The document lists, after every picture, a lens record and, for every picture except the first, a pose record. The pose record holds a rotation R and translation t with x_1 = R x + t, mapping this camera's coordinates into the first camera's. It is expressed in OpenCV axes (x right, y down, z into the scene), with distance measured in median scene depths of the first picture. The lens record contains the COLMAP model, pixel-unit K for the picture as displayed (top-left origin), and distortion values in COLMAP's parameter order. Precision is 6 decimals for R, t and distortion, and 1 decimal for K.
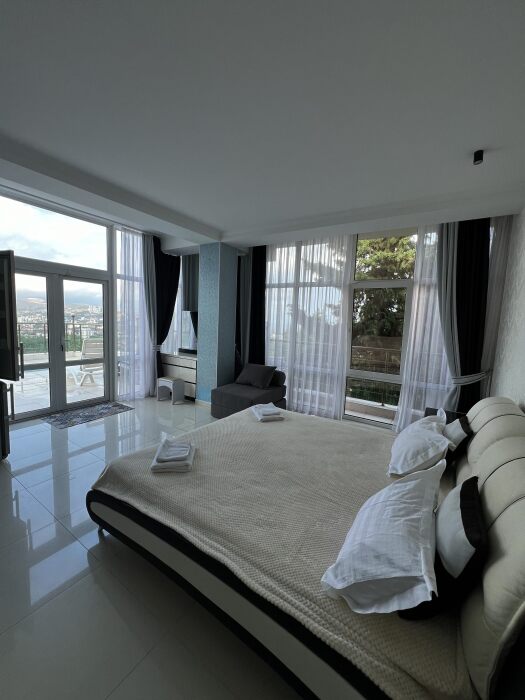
lens RADIAL K [[279.1, 0, 262.5], [0, 279.1, 350.0], [0, 0, 1]] dist [0.001287, 0.000044]
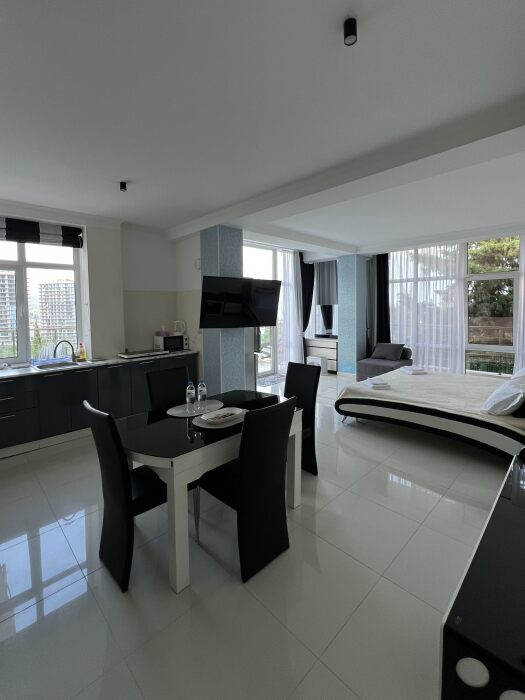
lens RADIAL K [[312.9, 0, 261.2], [0, 312.9, 325.9], [0, 0, 1]] dist [-0.017922, -0.000121]
pose [[0.973390, -0.043659, -0.224956, -0.247065], [0.033051, 0.998166, -0.050709, 0.023305], [0.226758, 0.041924, 0.973048, -0.512395]]
